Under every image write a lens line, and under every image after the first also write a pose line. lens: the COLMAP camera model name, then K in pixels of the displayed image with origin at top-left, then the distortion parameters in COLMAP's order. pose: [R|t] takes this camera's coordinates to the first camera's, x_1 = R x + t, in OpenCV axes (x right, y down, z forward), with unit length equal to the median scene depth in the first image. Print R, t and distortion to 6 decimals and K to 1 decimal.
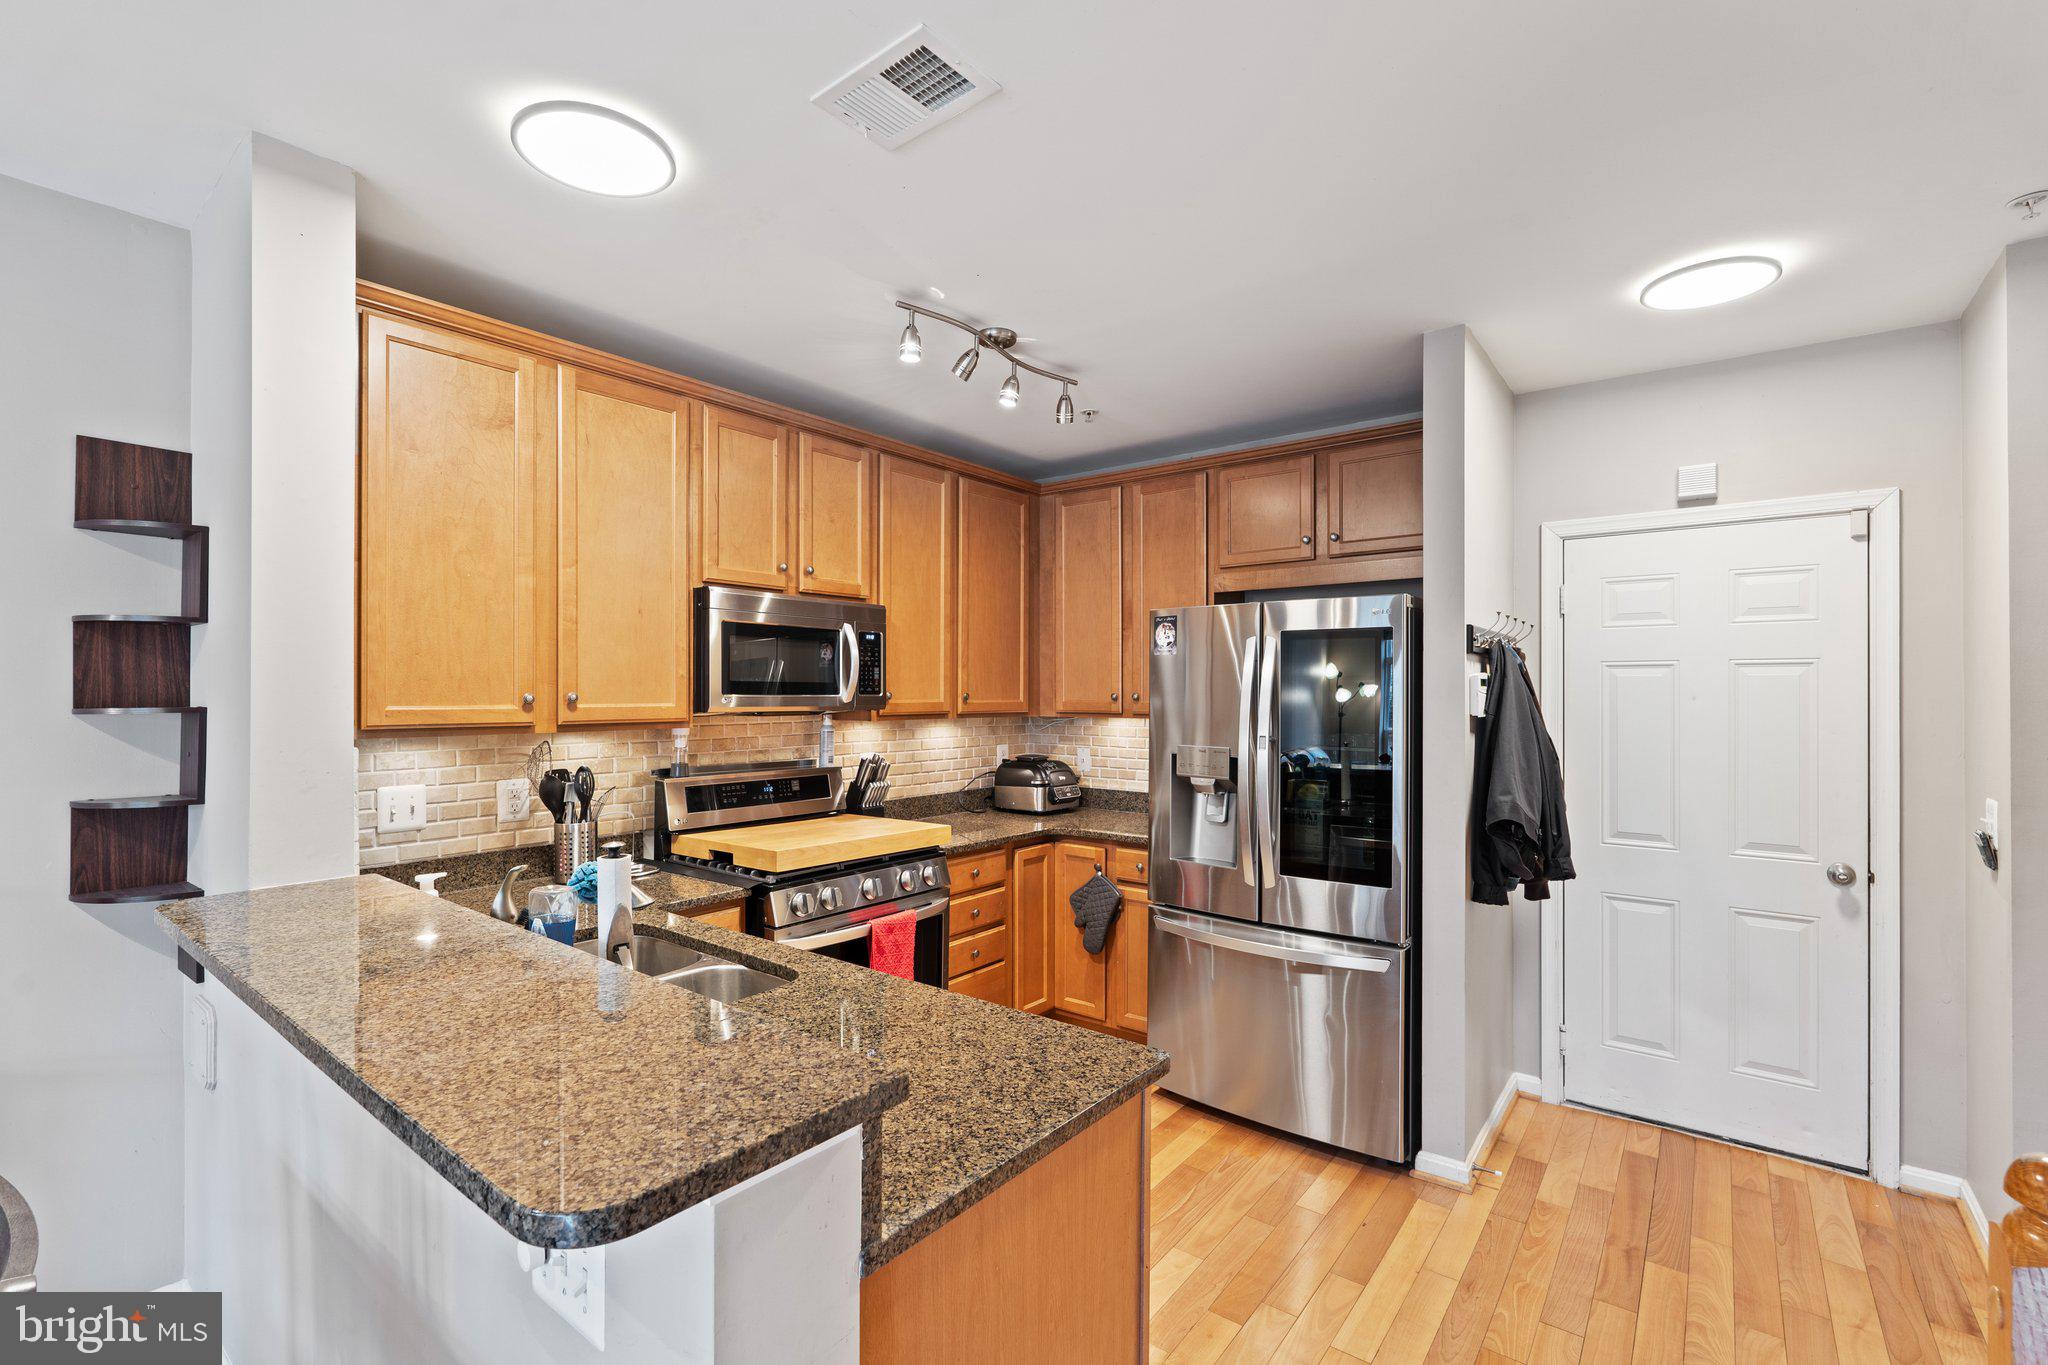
lens RADIAL K [[900.1, 0, 1027.8], [0, 900.1, 687.9], [0, 0, 1]] dist [-0.002471, -0.000059]
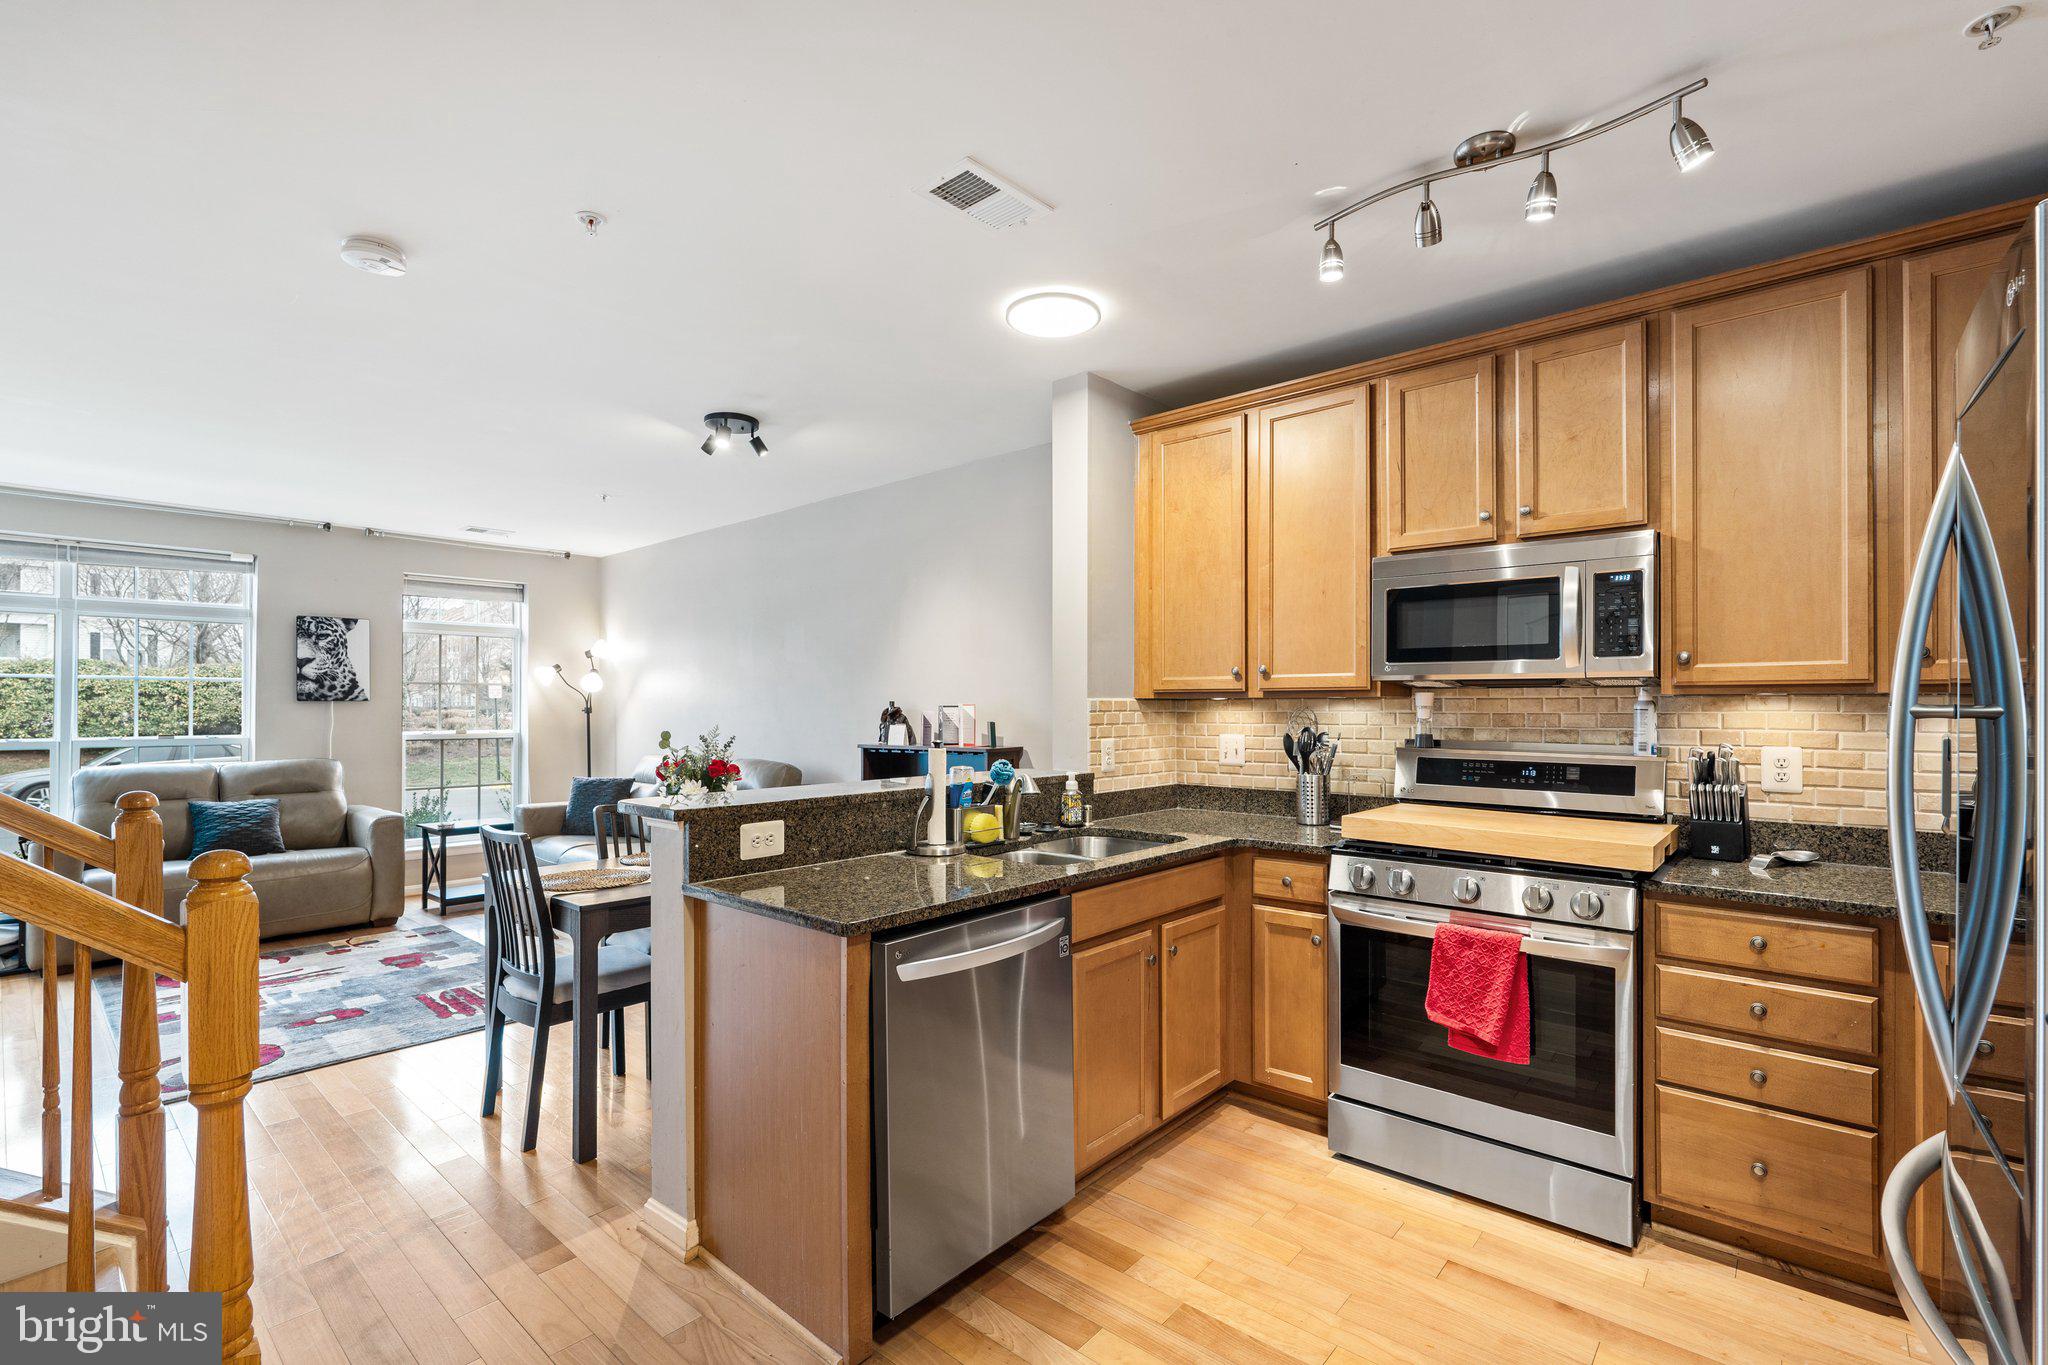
lens RADIAL K [[912.0, 0, 1023.0], [0, 912.0, 704.4], [0, 0, 1]] dist [-0.002130, -0.000246]
pose [[-0.061832, -0.001243, -0.998086, 0.666137], [0.004612, 0.999988, -0.001532, 0.050560], [0.998076, -0.004698, -0.061826, 0.625509]]
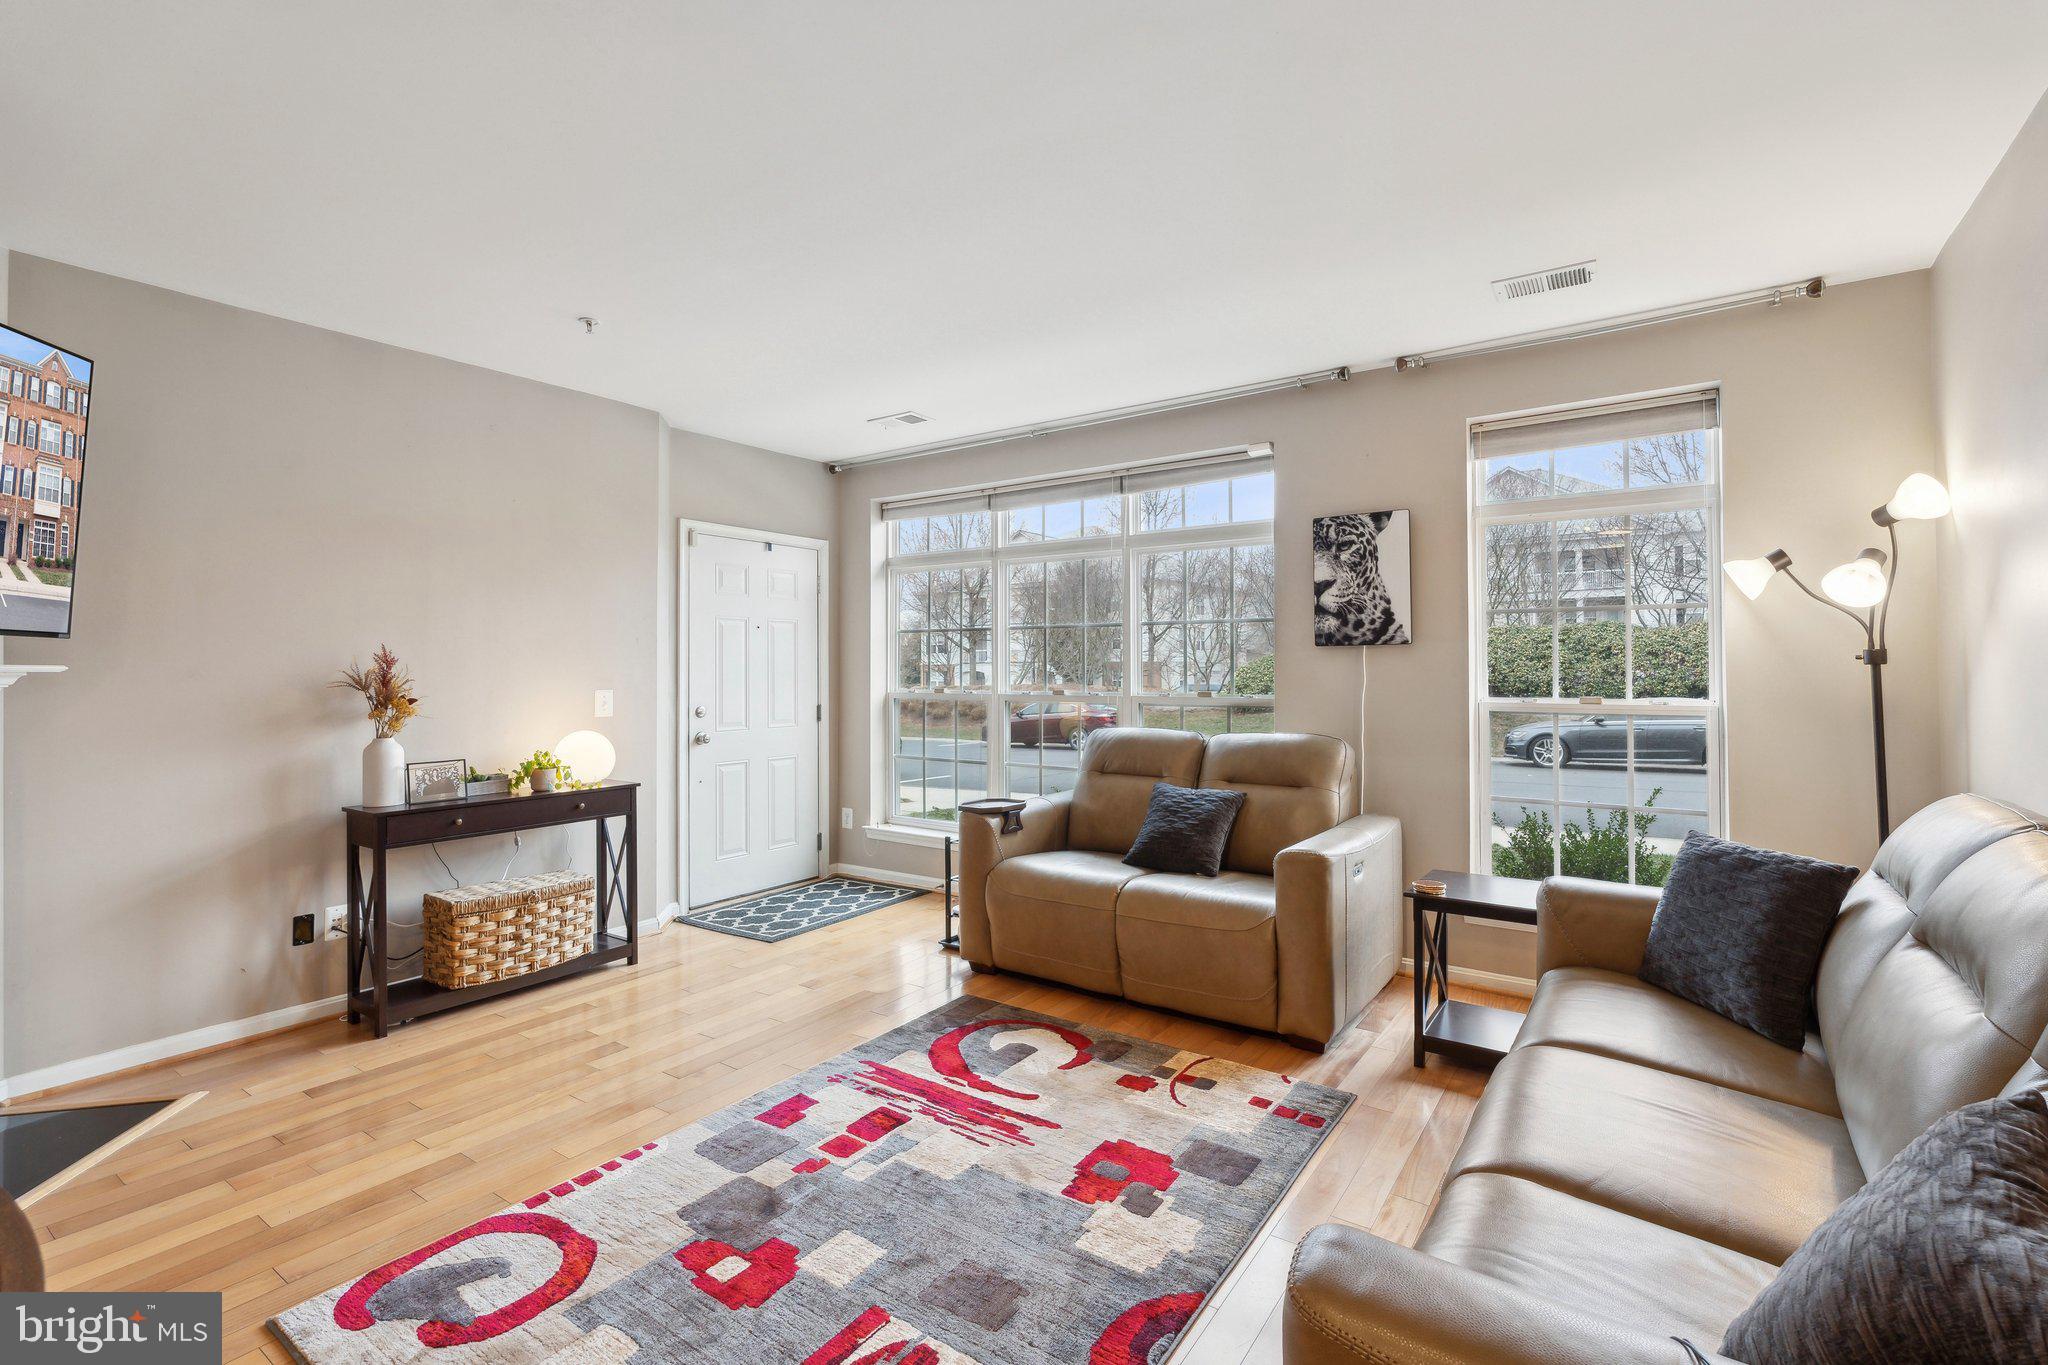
lens RADIAL K [[915.7, 0, 1026.6], [0, 915.7, 653.7], [0, 0, 1]] dist [-0.003103, -0.000377]
pose [[-0.998189, 0.002943, -0.060085, -0.748349], [0.004247, 0.999758, -0.021584, 0.071240], [0.060007, -0.021800, -0.997960, 0.219627]]
